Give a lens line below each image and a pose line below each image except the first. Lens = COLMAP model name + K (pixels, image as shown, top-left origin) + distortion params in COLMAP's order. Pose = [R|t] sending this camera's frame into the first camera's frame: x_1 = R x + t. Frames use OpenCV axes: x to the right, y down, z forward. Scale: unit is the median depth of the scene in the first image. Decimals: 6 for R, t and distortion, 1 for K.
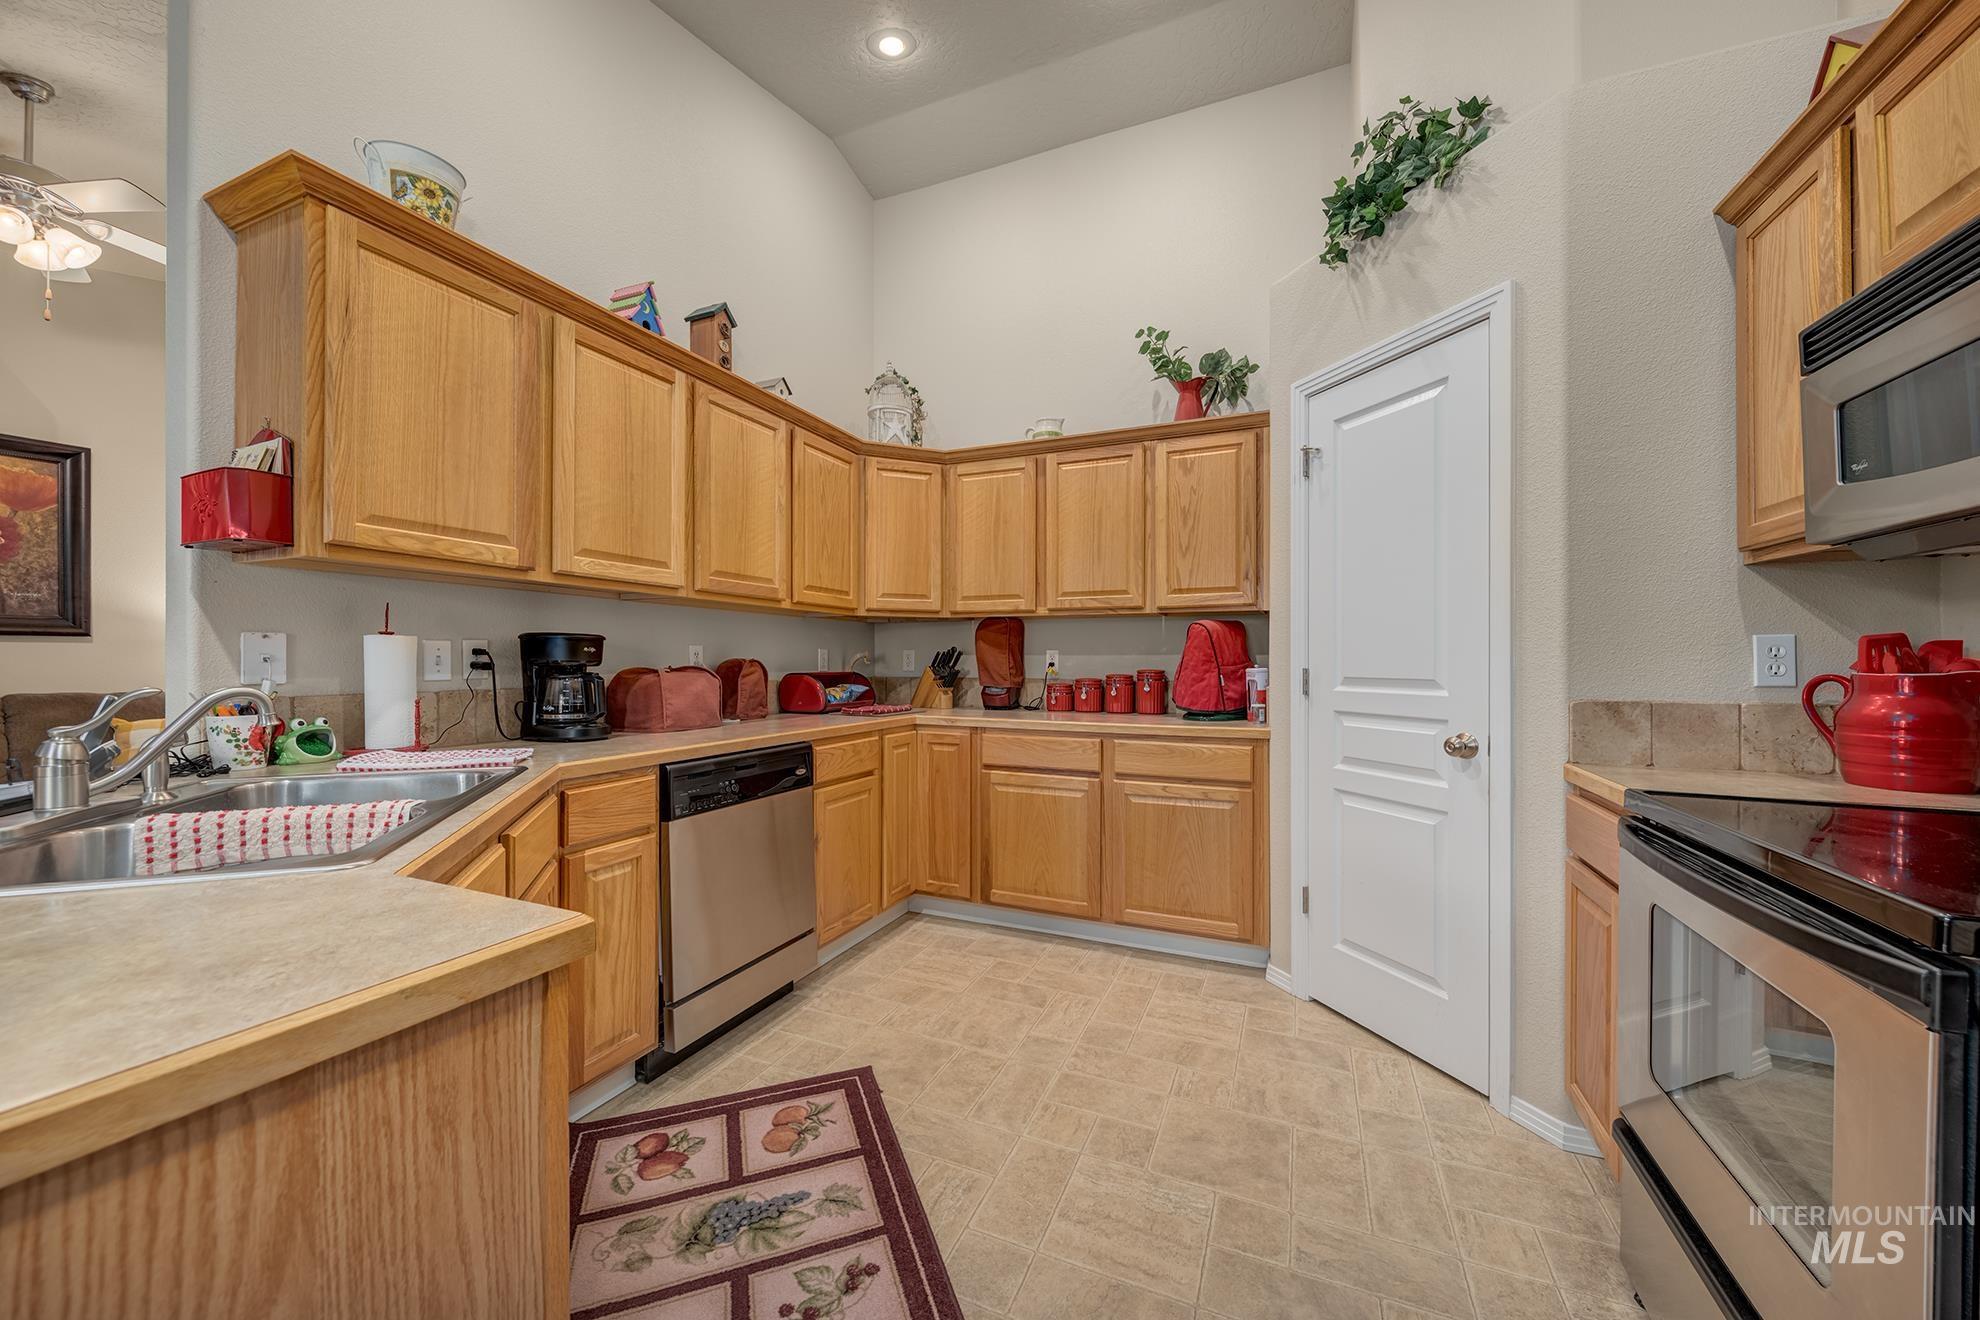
lens RADIAL K [[725.4, 0, 986.2], [0, 725.4, 668.7], [0, 0, 1]] dist [-0.000673, -0.000115]
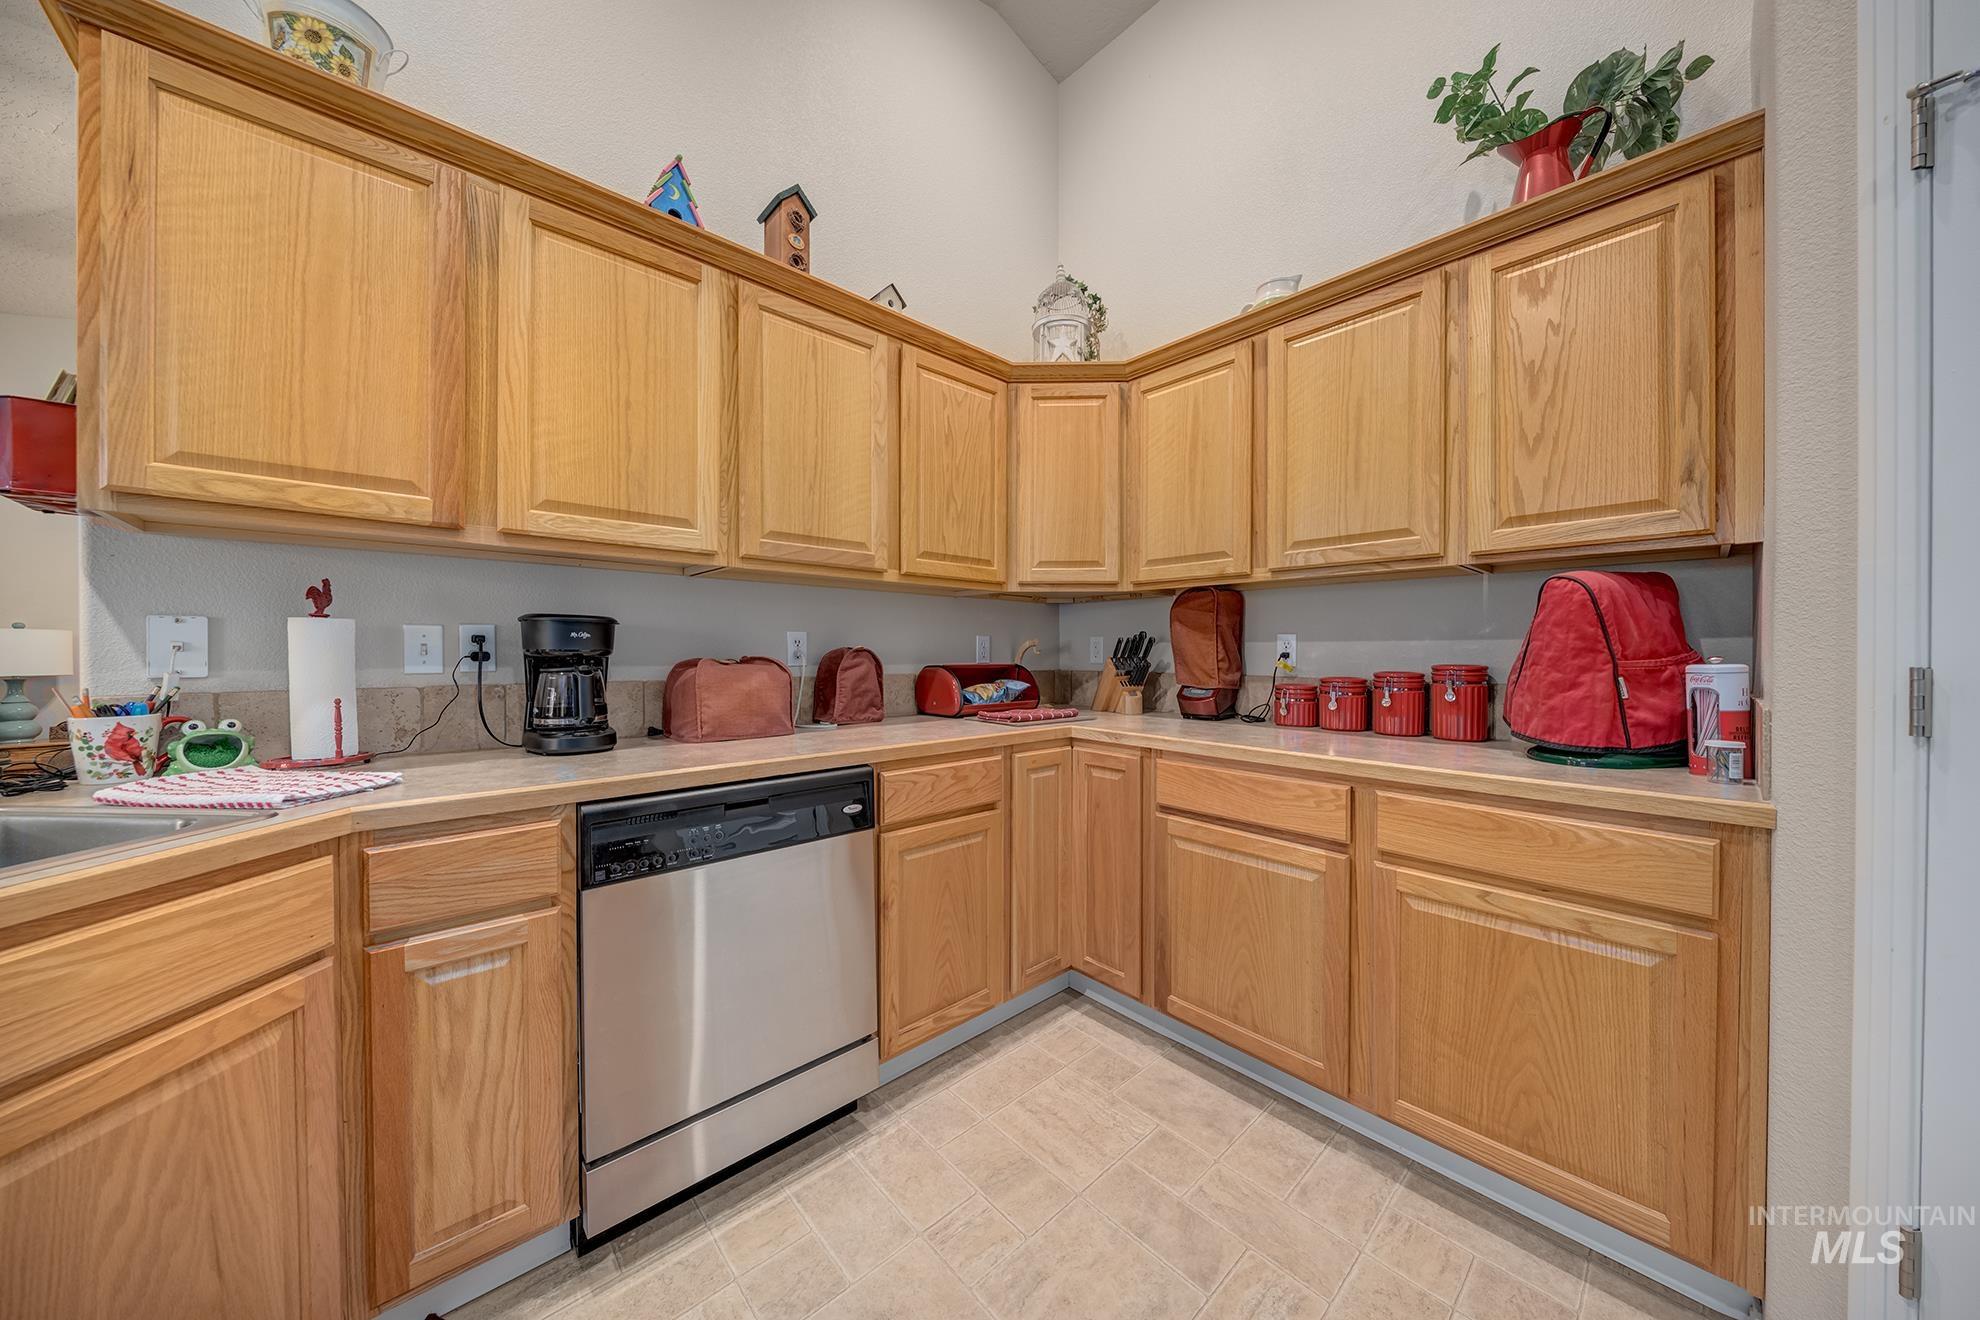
lens RADIAL K [[670.1, 0, 990.0], [0, 670.1, 660.0], [0, 0, 1]] dist [-0.000268, -0.002771]
pose [[0.920258, 0.004428, -0.391288, 0.100427], [-0.003704, 0.999990, 0.002604, -0.002791], [0.391296, -0.000947, 0.920265, 0.394214]]
